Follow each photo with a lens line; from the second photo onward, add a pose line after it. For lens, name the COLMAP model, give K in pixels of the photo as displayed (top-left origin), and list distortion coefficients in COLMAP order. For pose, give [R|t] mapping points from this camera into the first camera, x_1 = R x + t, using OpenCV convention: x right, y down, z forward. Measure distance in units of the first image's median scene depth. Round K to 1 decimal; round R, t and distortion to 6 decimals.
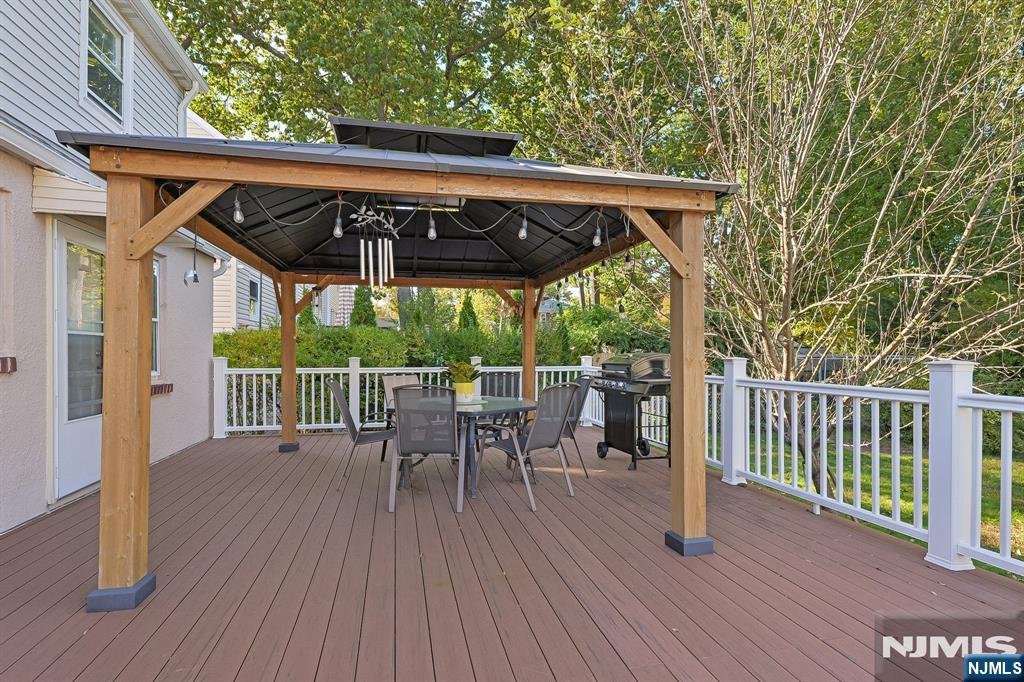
lens RADIAL K [[478.9, 0, 503.4], [0, 478.9, 347.3], [0, 0, 1]] dist [0.000955, -0.000355]
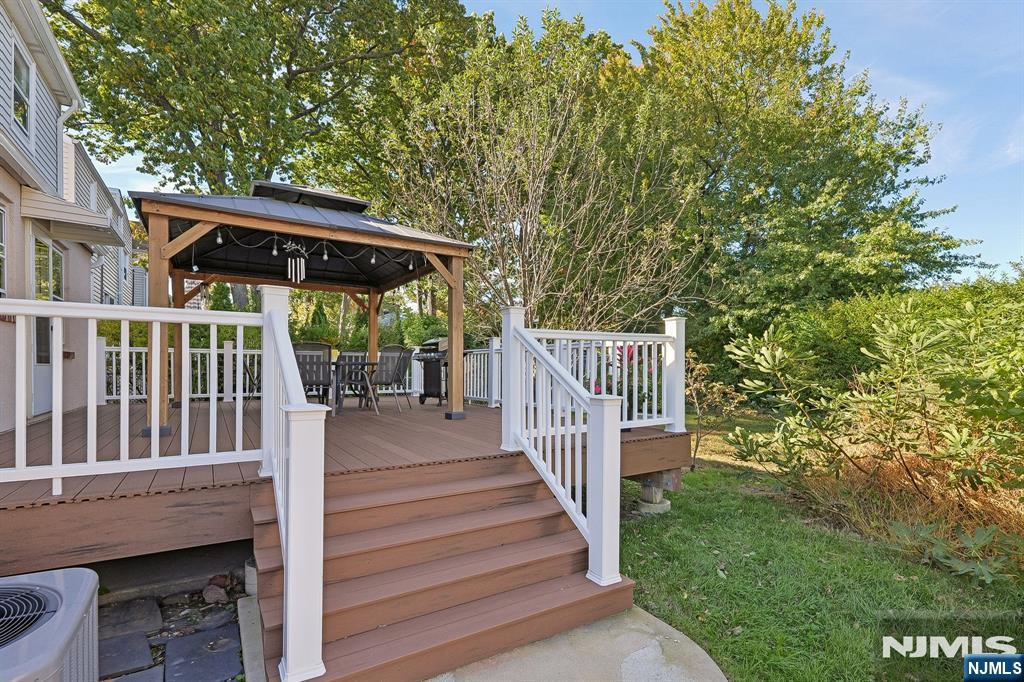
lens RADIAL K [[478.9, 0, 520.2], [0, 478.9, 372.5], [0, 0, 1]] dist [0.000955, -0.000355]
pose [[0.935237, 0.001089, 0.354021, -0.069872], [-0.006538, 0.999878, 0.014199, 0.147632], [-0.353962, -0.015594, 0.935130, -0.825960]]
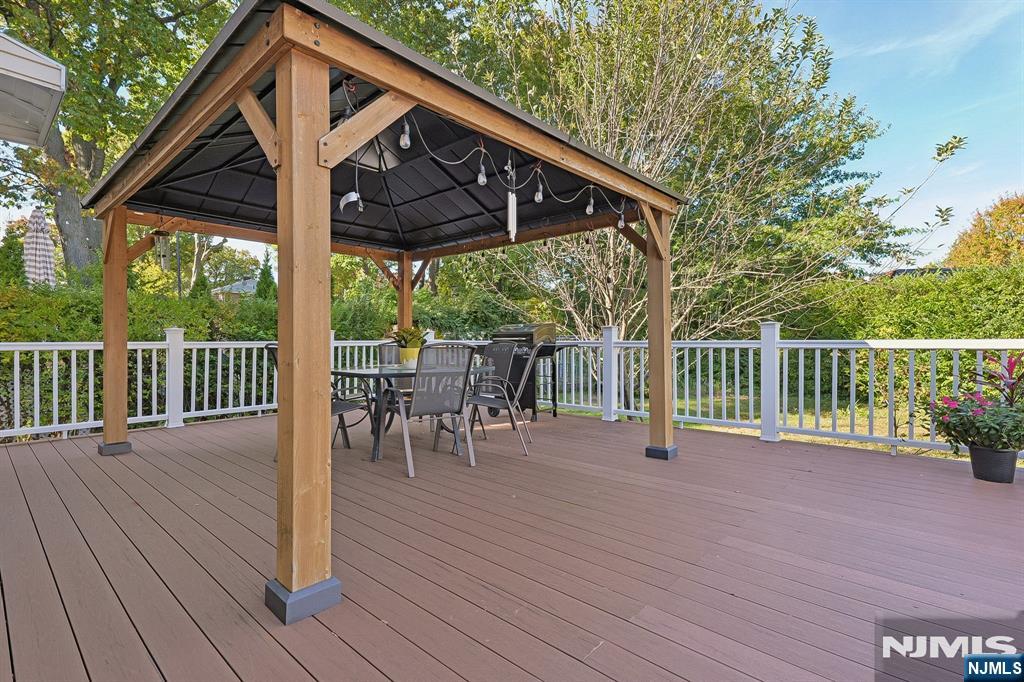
lens RADIAL K [[478.9, 0, 506.2], [0, 478.9, 337.9], [0, 0, 1]] dist [0.000955, -0.000355]
pose [[0.811616, 0.000049, 0.584192, -0.616006], [-0.003455, 0.999983, 0.004717, 0.058702], [-0.584181, -0.005847, 0.811602, 0.111828]]
